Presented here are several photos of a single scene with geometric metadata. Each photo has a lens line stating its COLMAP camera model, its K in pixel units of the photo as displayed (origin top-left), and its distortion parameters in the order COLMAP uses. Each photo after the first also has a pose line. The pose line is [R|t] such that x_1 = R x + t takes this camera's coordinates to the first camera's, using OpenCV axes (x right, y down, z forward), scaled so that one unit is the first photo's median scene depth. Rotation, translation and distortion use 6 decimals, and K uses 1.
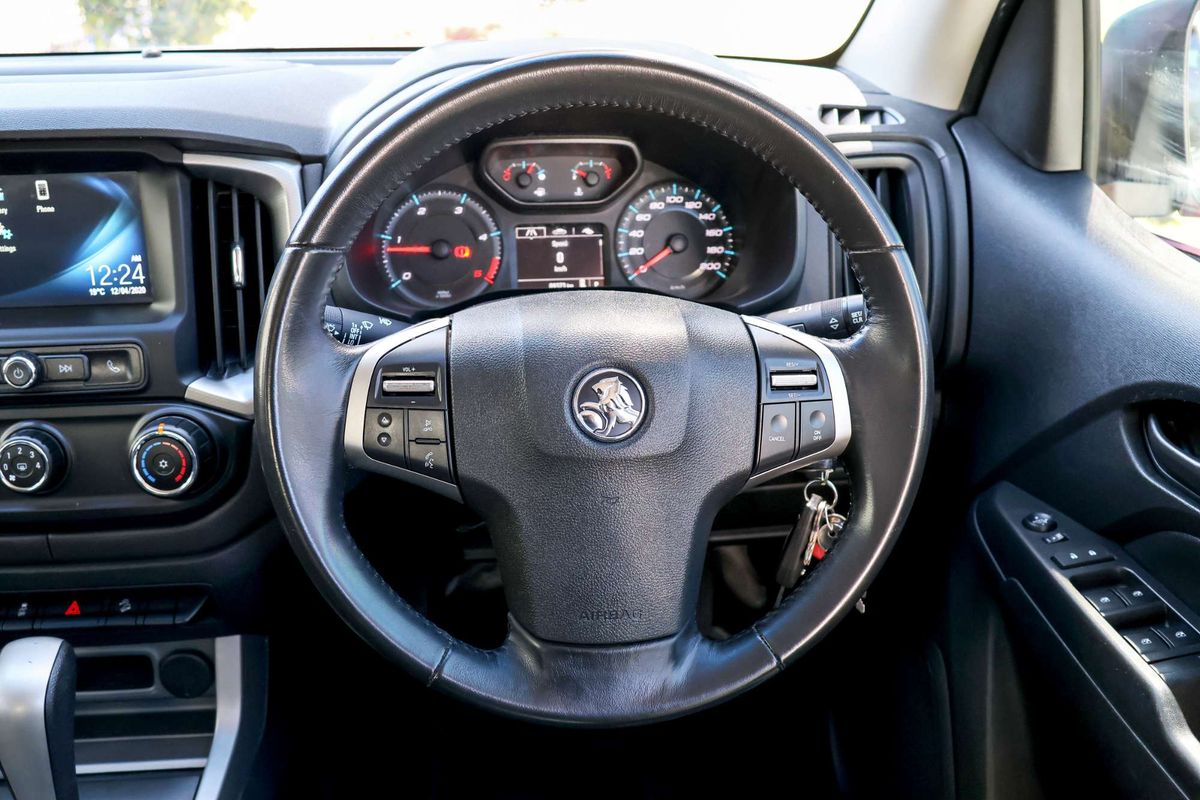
lens RADIAL K [[1029.5, 0, 601.7], [0, 1029.5, 421.1], [0, 0, 1]] dist [-0.169075, 0.125800]
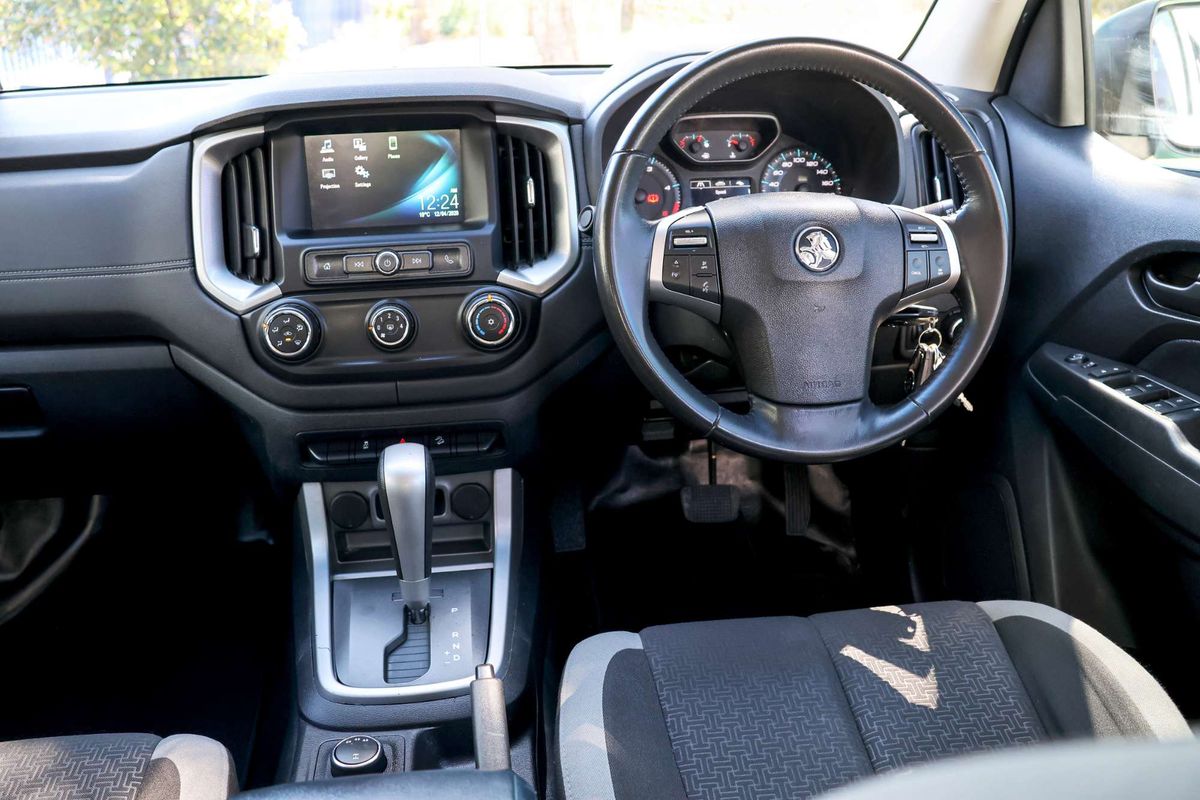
lens RADIAL K [[1029.5, 0, 601.7], [0, 1029.5, 421.1], [0, 0, 1]] dist [-0.169075, 0.125800]
pose [[0.999179, -0.037908, 0.014282, -0.287987], [0.038763, 0.997111, -0.065324, 0.273069], [-0.011764, 0.065824, 0.997762, -0.447686]]
